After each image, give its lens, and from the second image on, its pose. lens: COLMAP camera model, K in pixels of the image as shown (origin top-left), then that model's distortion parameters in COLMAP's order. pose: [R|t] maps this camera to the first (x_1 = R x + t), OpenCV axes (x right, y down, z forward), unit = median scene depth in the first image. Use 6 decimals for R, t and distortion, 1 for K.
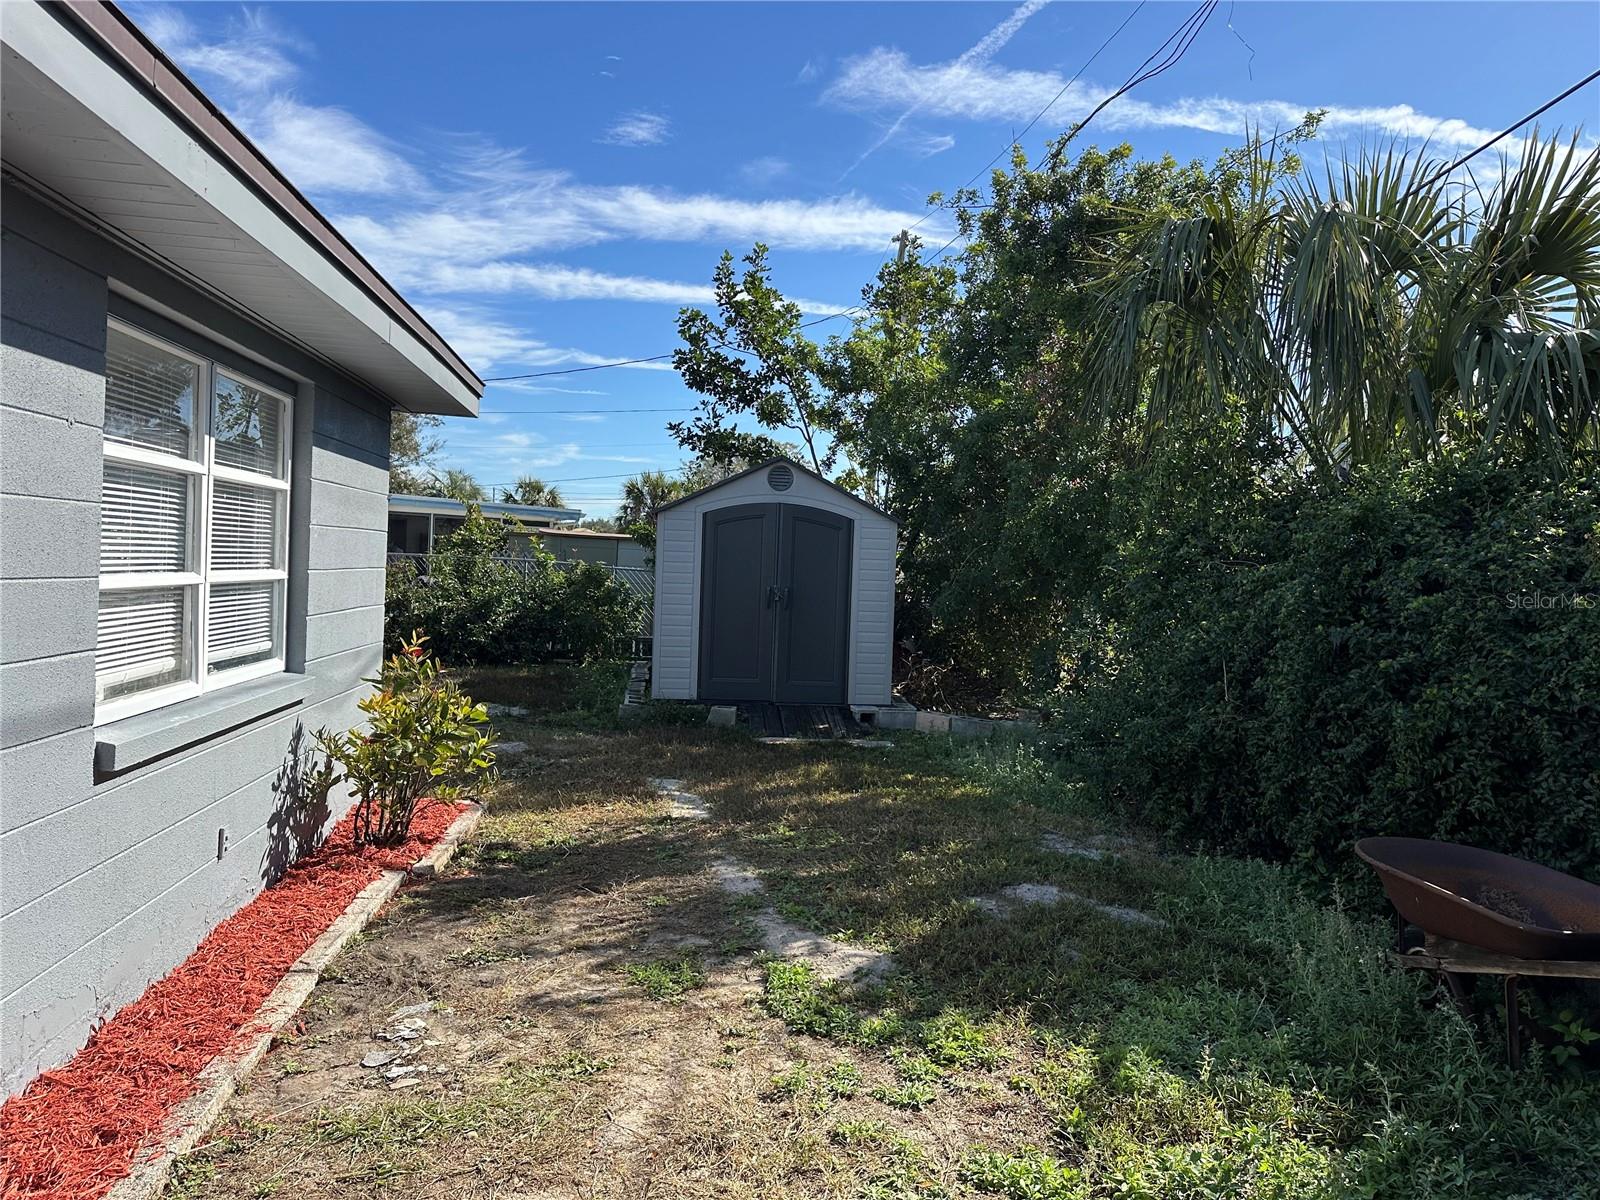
lens RADIAL K [[1134.5, 0, 785.4], [0, 1134.5, 575.3], [0, 0, 1]] dist [0.048070, -0.056721]
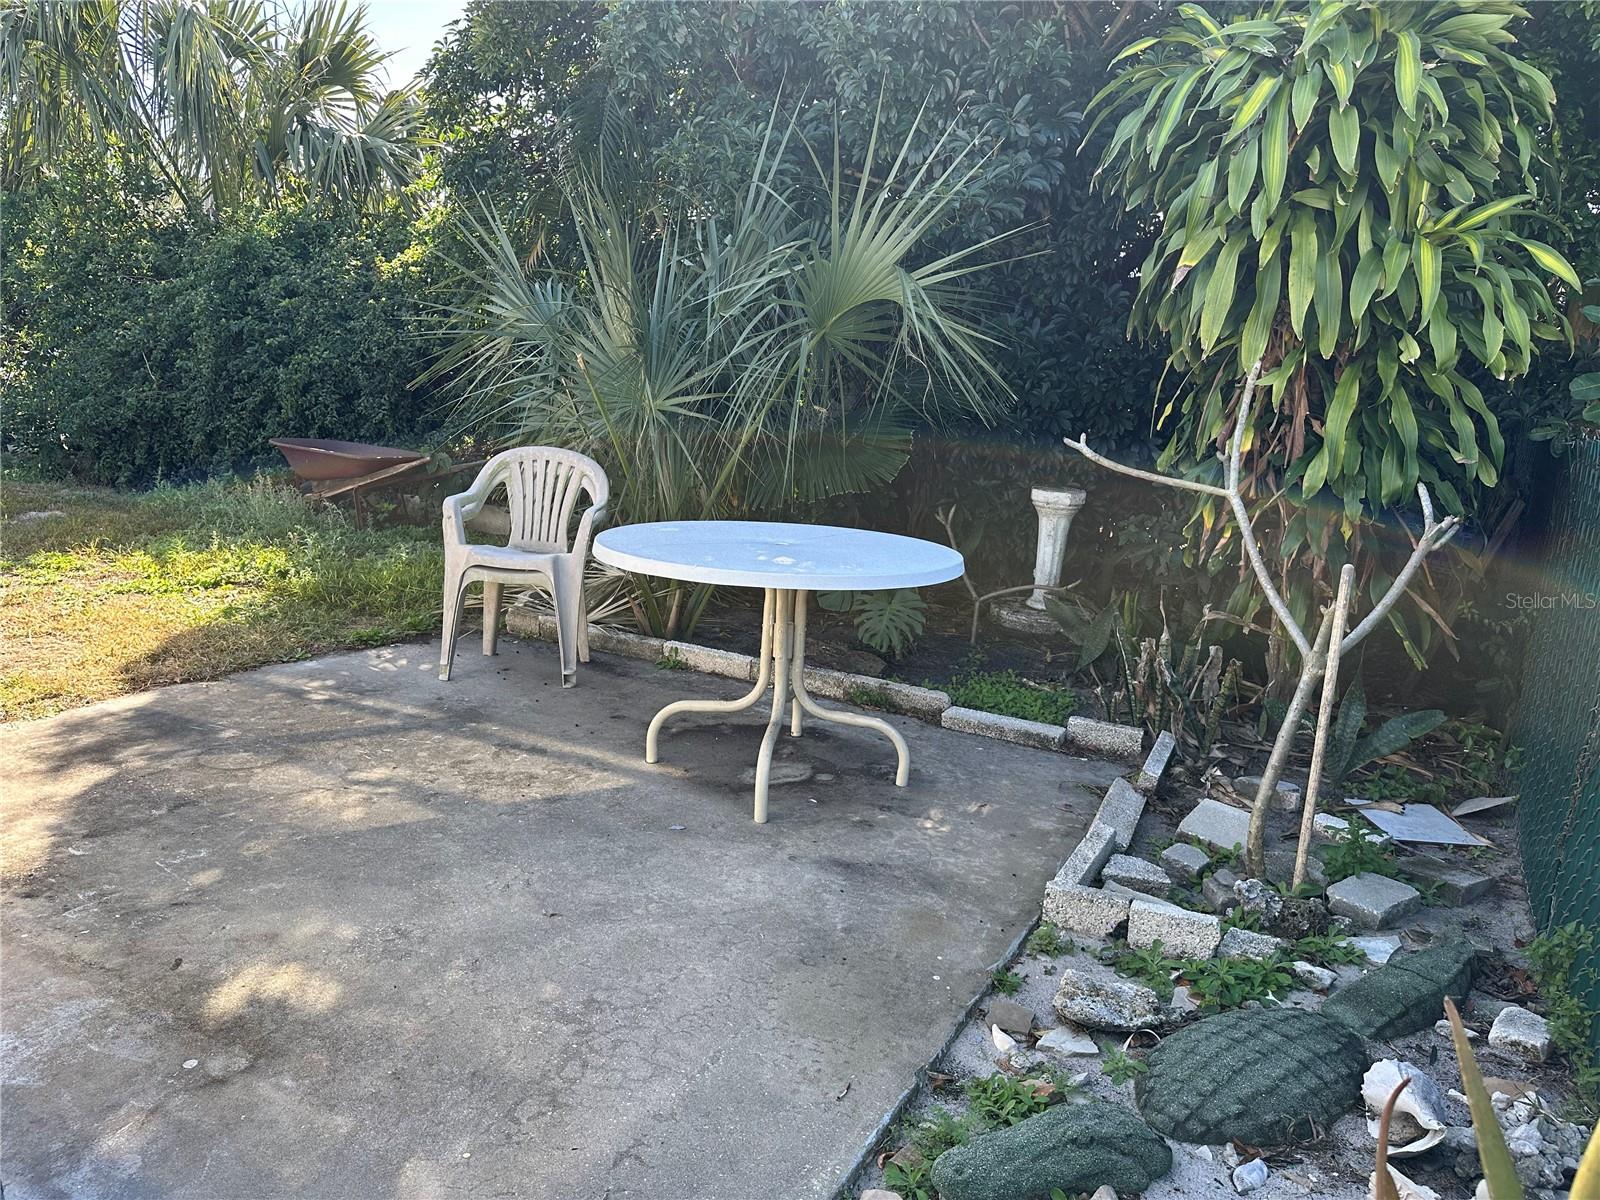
lens RADIAL K [[1134.5, 0, 797.2], [0, 1134.5, 601.2], [0, 0, 1]] dist [0.048070, -0.056721]
pose [[0.579070, -0.180570, 0.795030, -0.355219], [-0.014850, 0.972666, 0.231732, 0.043485], [-0.815143, -0.145995, 0.560560, -0.509537]]
